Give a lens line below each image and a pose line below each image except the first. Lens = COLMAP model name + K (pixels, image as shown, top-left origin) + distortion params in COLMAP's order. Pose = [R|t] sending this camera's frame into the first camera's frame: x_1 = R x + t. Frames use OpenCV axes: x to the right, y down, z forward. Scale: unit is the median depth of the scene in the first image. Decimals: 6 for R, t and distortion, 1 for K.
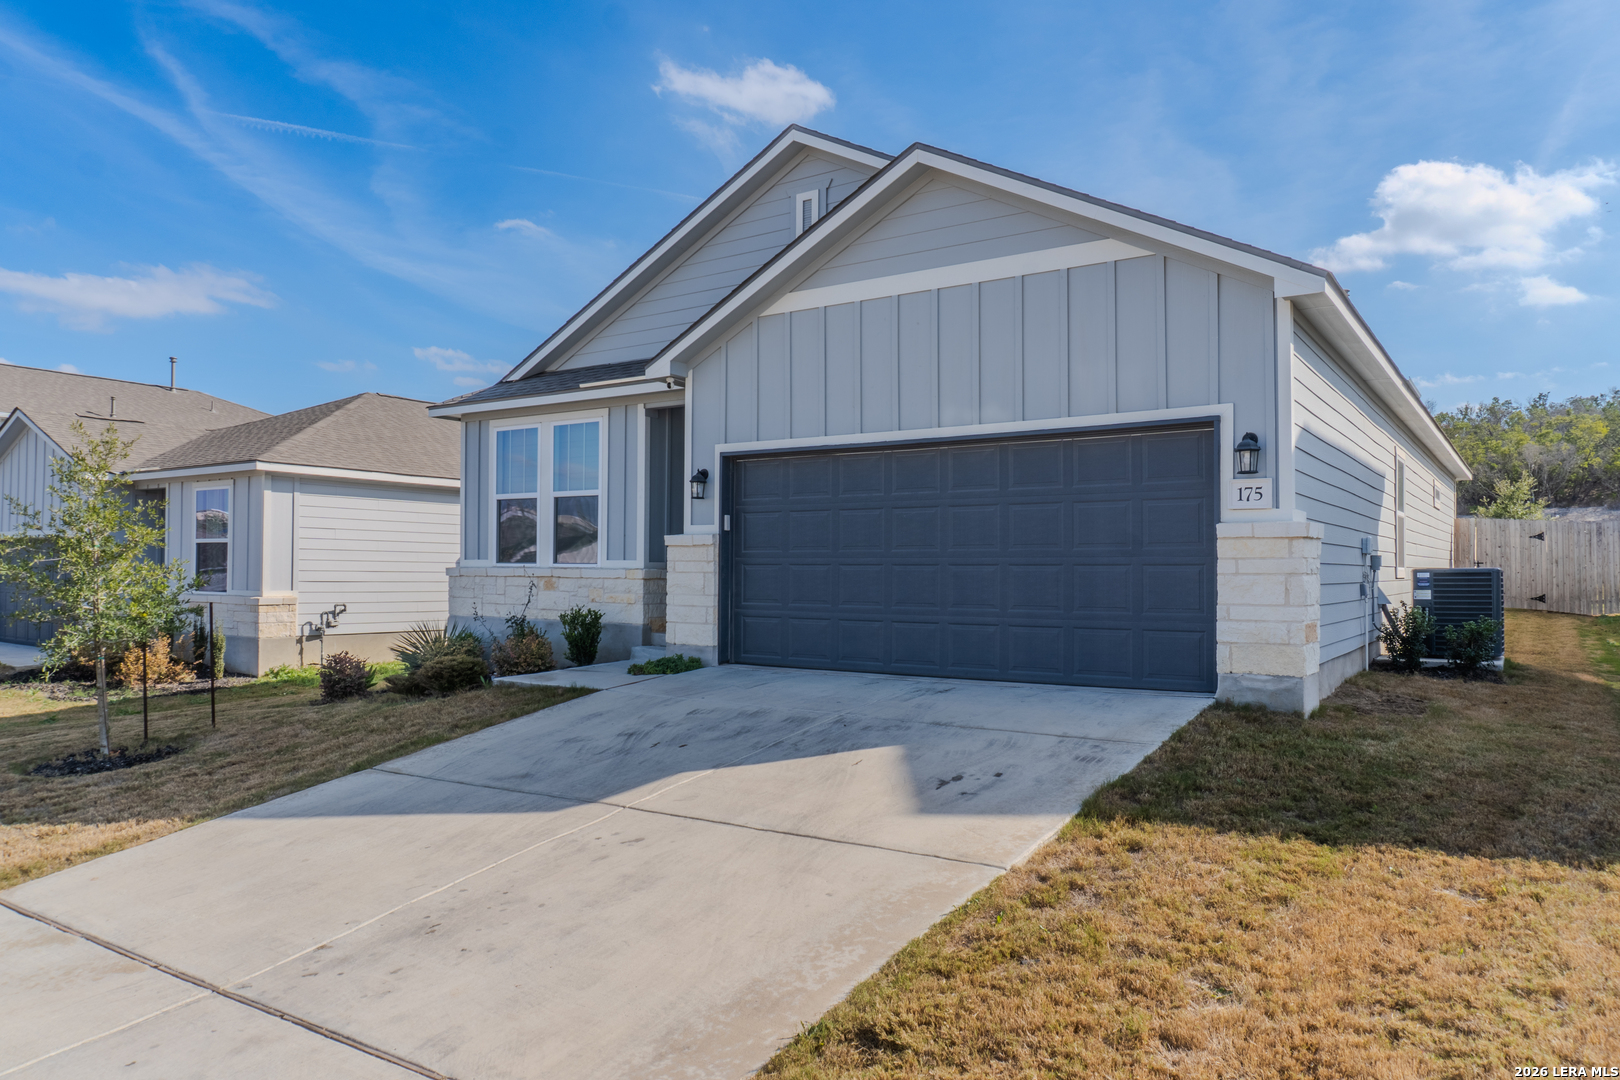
lens RADIAL K [[1092.6, 0, 803.3], [0, 1092.6, 544.7], [0, 0, 1]] dist [-0.023979, 0.001837]
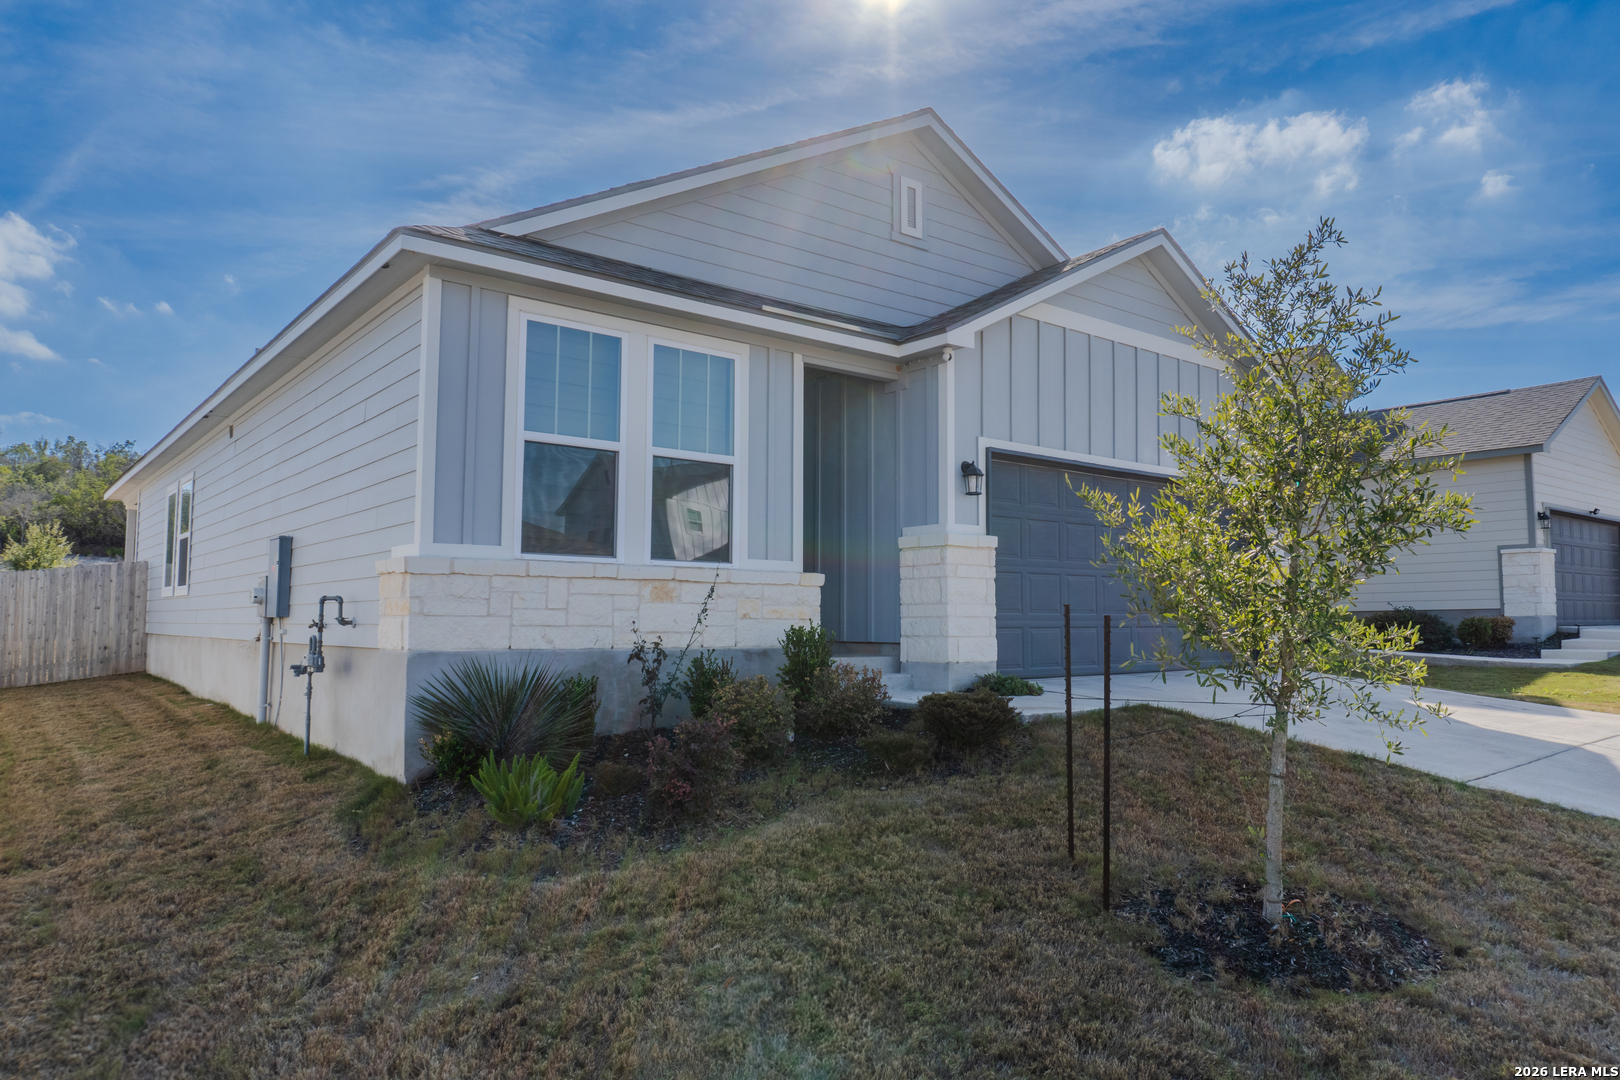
lens RADIAL K [[1092.6, 0, 806.6], [0, 1092.6, 540.5], [0, 0, 1]] dist [-0.023979, 0.001837]
pose [[0.282889, 0.071663, 0.956472, -0.810283], [-0.016867, 0.997422, -0.069743, 0.048924], [-0.959004, 0.003597, 0.283369, 0.738904]]
